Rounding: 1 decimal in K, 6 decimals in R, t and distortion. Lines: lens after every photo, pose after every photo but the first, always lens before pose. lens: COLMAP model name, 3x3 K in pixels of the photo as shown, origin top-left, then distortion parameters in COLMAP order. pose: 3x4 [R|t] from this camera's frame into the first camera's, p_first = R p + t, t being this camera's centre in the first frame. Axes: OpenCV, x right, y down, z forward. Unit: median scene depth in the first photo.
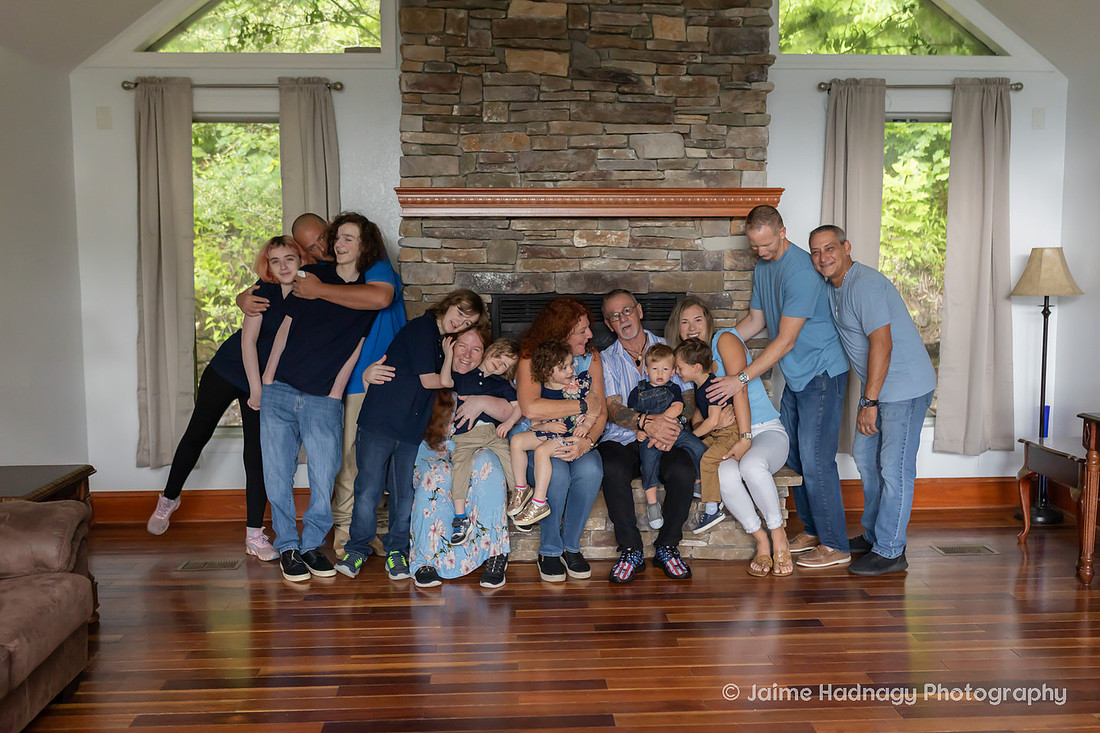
lens RADIAL K [[1051.7, 0, 561.4], [0, 1051.7, 371.3], [0, 0, 1]] dist [-0.018281, 0.000000]
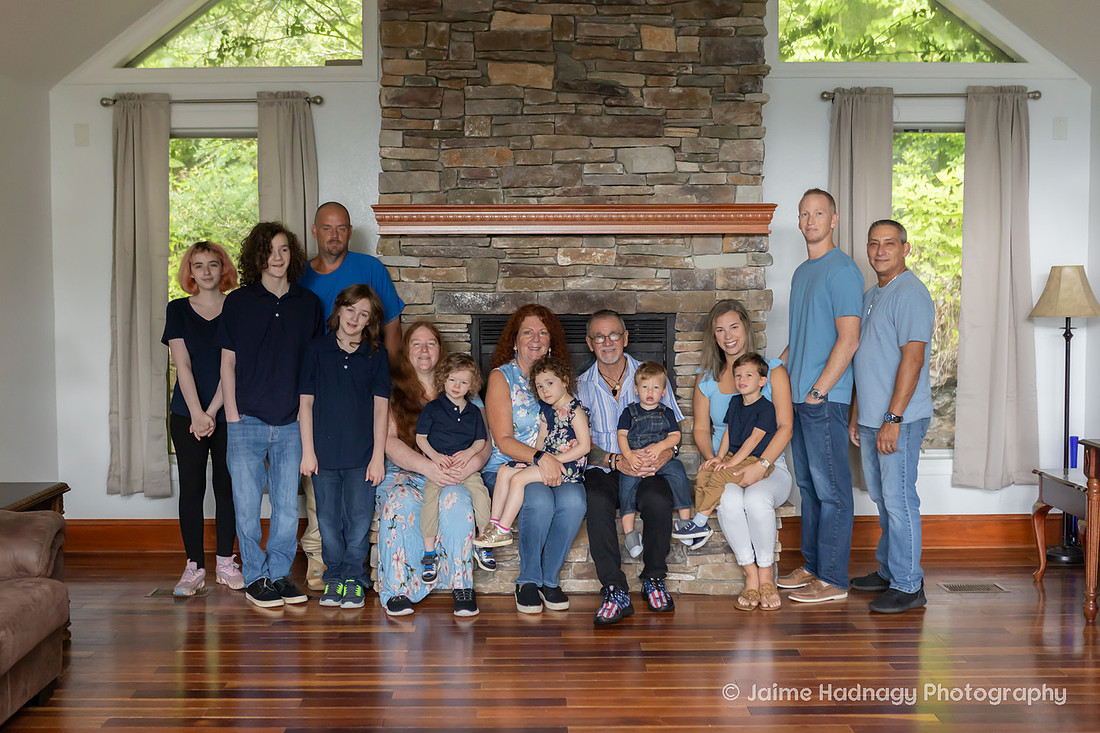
lens RADIAL K [[1280.5, 0, 531.5], [0, 1280.5, 356.3], [0, 0, 1]] dist [-0.065496, 0.000000]
pose [[0.998340, 0.002977, -0.057516, 0.054694], [-0.005526, 0.999007, -0.044201, 0.015758], [0.057327, 0.044446, 0.997366, -0.157620]]
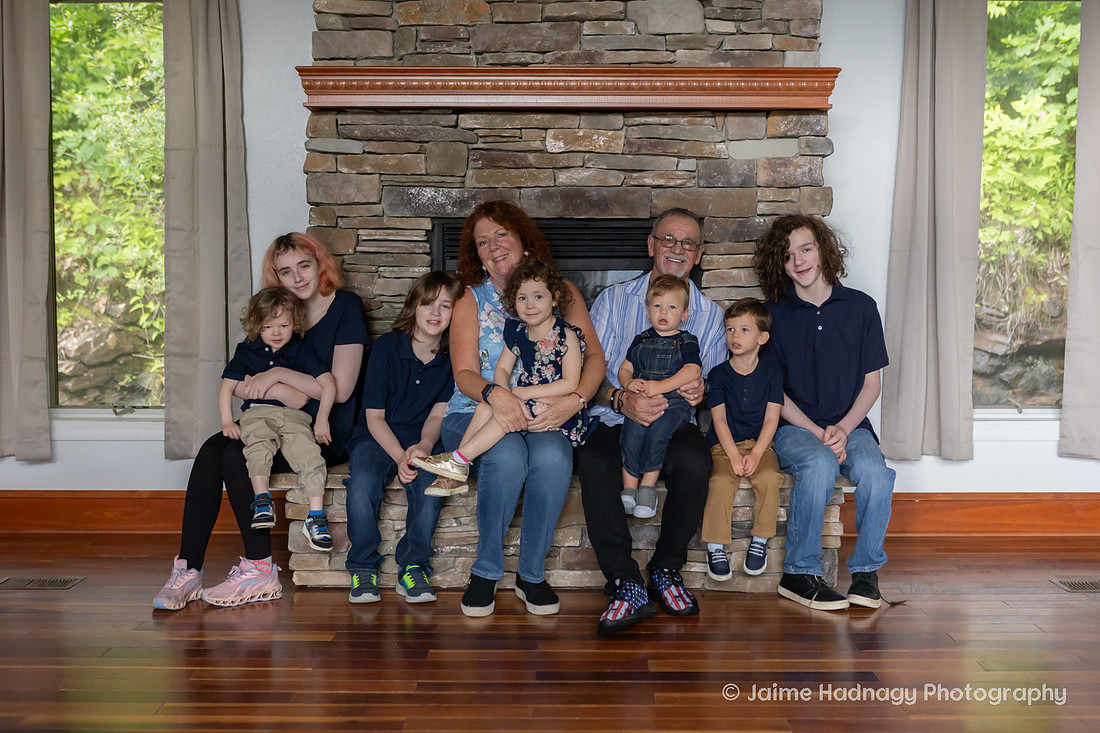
lens RADIAL K [[1235.0, 0, 569.9], [0, 1235.0, 375.2], [0, 0, 1]] dist [-0.046888, 0.000000]
pose [[0.998420, 0.011070, -0.055084, 0.075052], [-0.013031, 0.999289, -0.035374, 0.062682], [0.054653, 0.036036, 0.997855, 0.163445]]
